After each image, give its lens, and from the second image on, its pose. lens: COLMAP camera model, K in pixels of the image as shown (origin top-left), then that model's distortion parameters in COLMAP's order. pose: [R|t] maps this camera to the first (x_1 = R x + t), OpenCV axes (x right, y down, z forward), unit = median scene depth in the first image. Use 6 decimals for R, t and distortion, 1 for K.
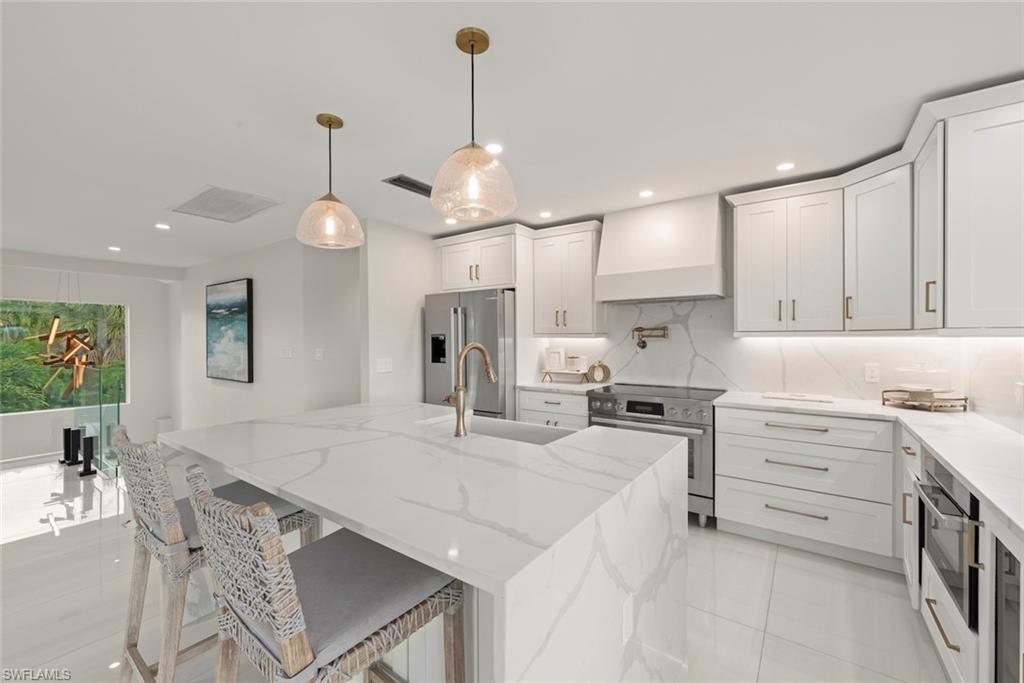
lens RADIAL K [[416.4, 0, 514.3], [0, 416.4, 339.3], [0, 0, 1]] dist [0.001283, 0.000085]
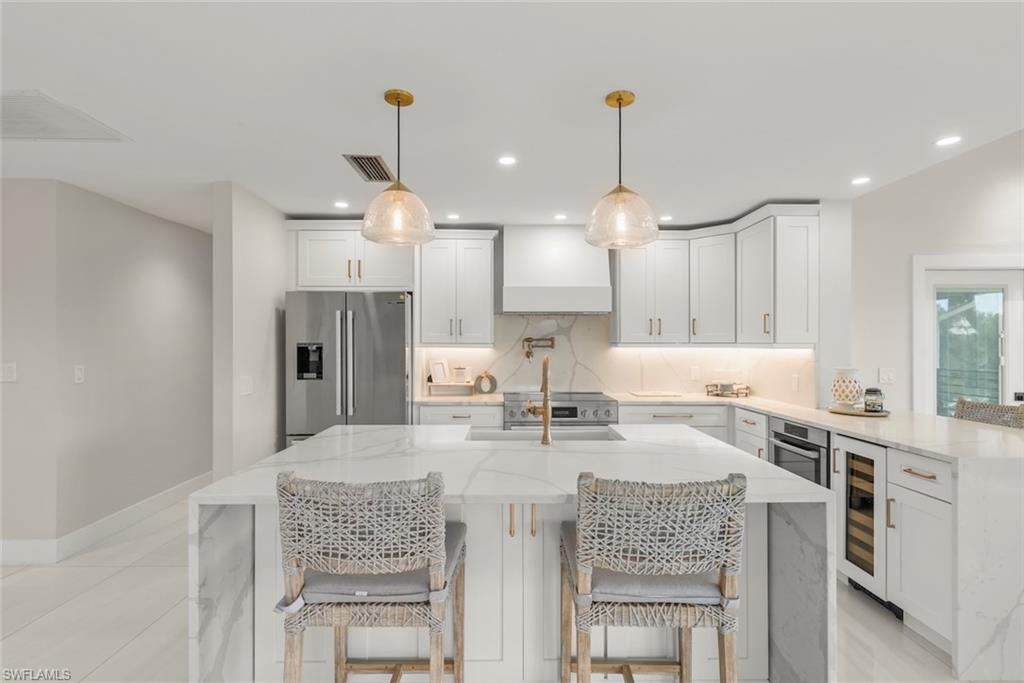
lens RADIAL K [[494.9, 0, 512.0], [0, 494.9, 341.5], [0, 0, 1]] dist [0.001315, 0.000046]
pose [[0.805558, 0.006918, 0.592477, -0.461301], [-0.000301, 0.999936, -0.011266, -0.005324], [-0.592517, 0.008897, 0.805509, 0.023735]]
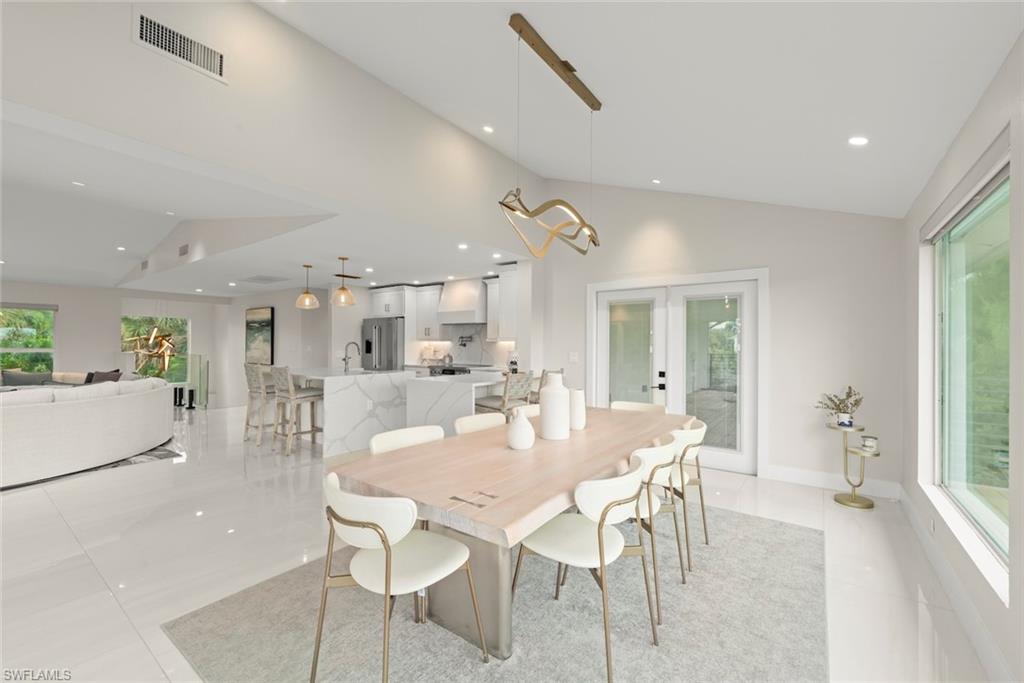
lens RADIAL K [[416.4, 0, 514.3], [0, 416.4, 339.3], [0, 0, 1]] dist [0.001283, 0.000085]
pose [[0.999871, 0.009000, -0.013270, 0.575851], [-0.009206, 0.999837, -0.015534, 0.014399], [0.013128, 0.015655, 0.999791, -1.039922]]
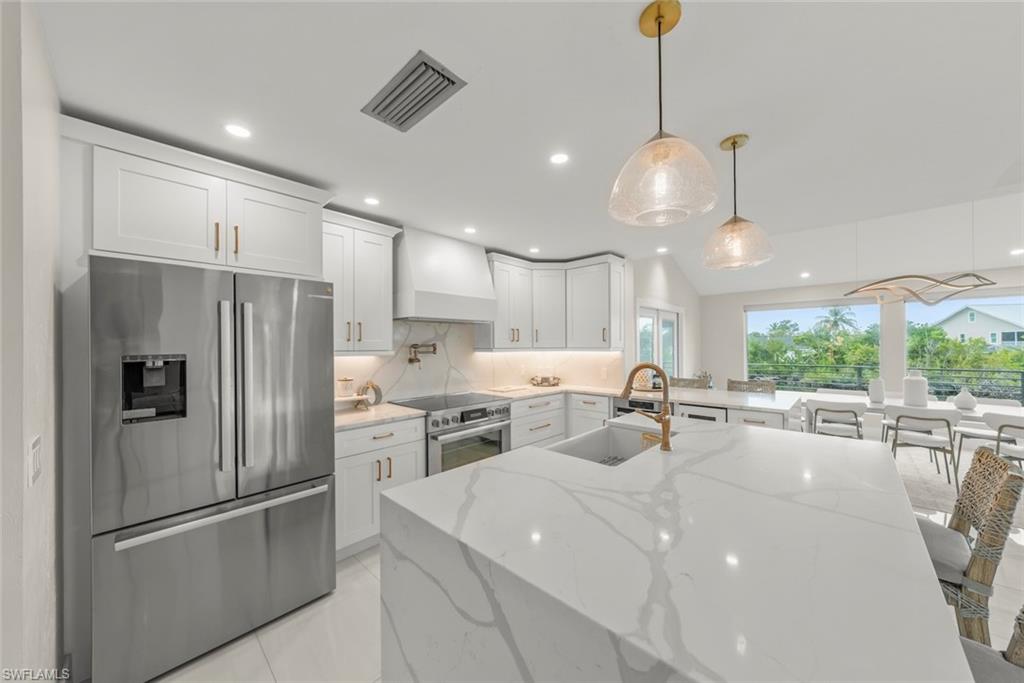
lens RADIAL K [[356.9, 0, 512.0], [0, 356.9, 341.5], [0, 0, 1]] dist [-0.000707, 0.000252]
pose [[0.140048, 0.015538, 0.990023, -0.541175], [0.012134, 0.999775, -0.017408, -0.016285], [-0.990070, 0.014451, 0.139828, 0.621149]]
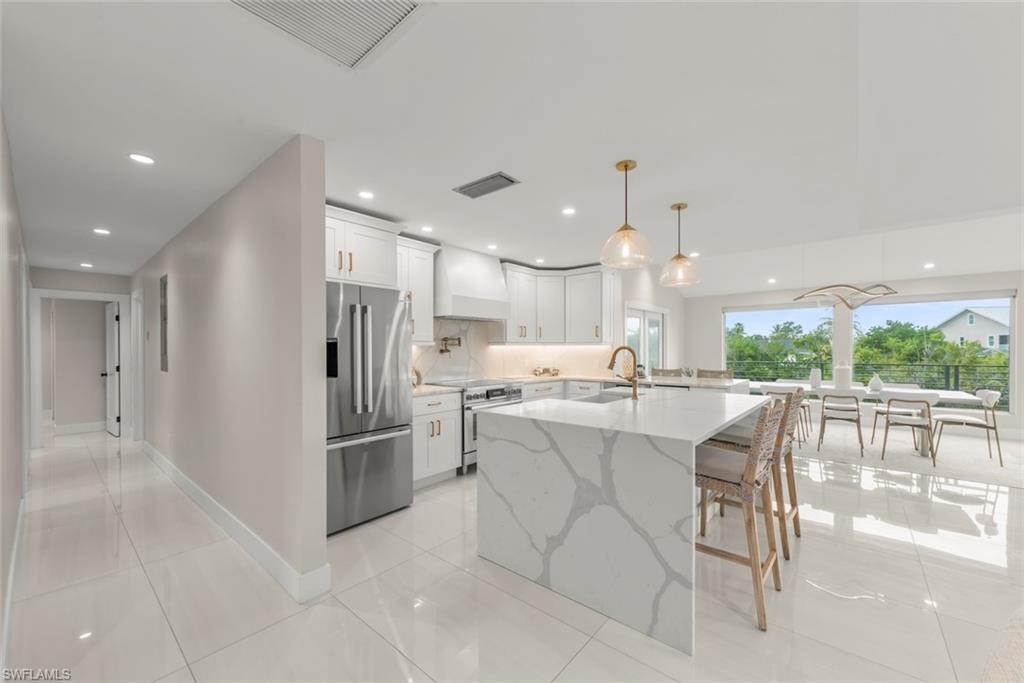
lens RADIAL K [[401.5, 0, 515.6], [0, 401.5, 350.0], [0, 0, 1]] dist [0.000368, -0.000068]
pose [[0.085969, 0.001288, 0.996297, -0.899877], [0.010274, 0.999945, -0.002179, 0.014112], [-0.996245, 0.010423, 0.085951, 0.663976]]
